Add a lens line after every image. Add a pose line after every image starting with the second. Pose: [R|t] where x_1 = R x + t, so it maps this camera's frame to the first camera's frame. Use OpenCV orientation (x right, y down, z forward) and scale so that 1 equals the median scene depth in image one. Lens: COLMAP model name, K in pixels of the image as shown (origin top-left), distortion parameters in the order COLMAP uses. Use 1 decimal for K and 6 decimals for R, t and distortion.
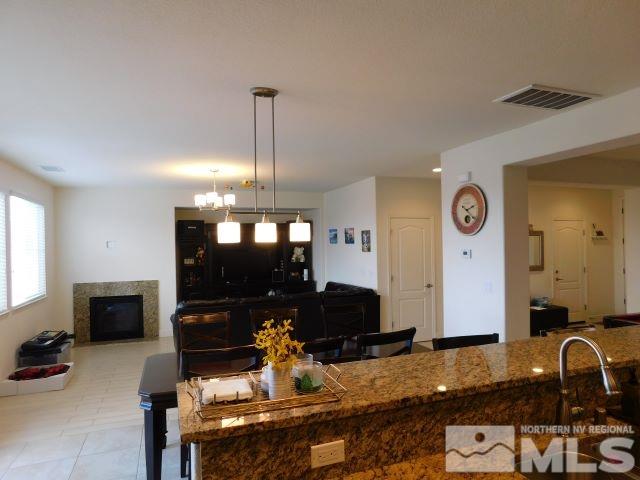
lens RADIAL K [[433.4, 0, 321.0], [0, 433.4, 243.4], [0, 0, 1]] dist [-0.027267, 0.005992]
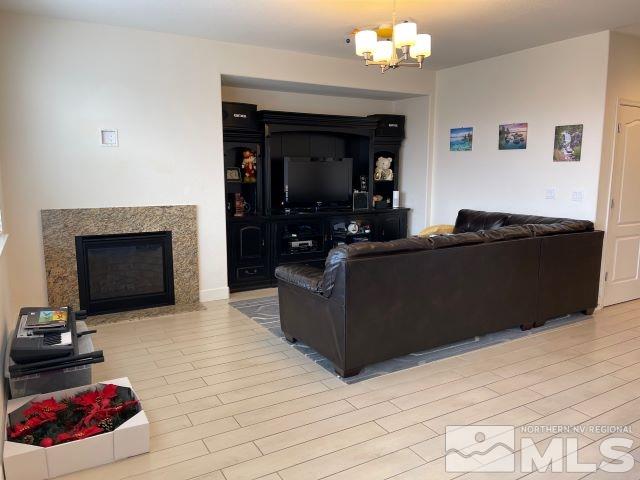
lens RADIAL K [[499.8, 0, 319.7], [0, 499.8, 235.5], [0, 0, 1]] dist [0.026422, -0.017685]
pose [[0.983965, -0.002875, 0.178338, -0.346008], [-0.020379, 0.991511, 0.128420, 0.037525], [-0.177193, -0.129995, 0.975553, 0.330915]]
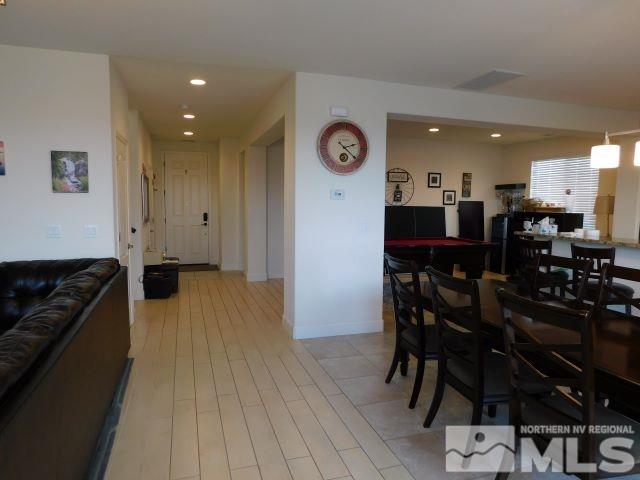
lens RADIAL K [[433.4, 0, 320.5], [0, 433.4, 236.9], [0, 0, 1]] dist [-0.027267, 0.005992]
pose [[0.016184, -0.069222, 0.997470, -0.387841], [-0.007123, 0.997567, 0.069344, 0.032768], [-0.999844, -0.008227, 0.015652, 0.648326]]
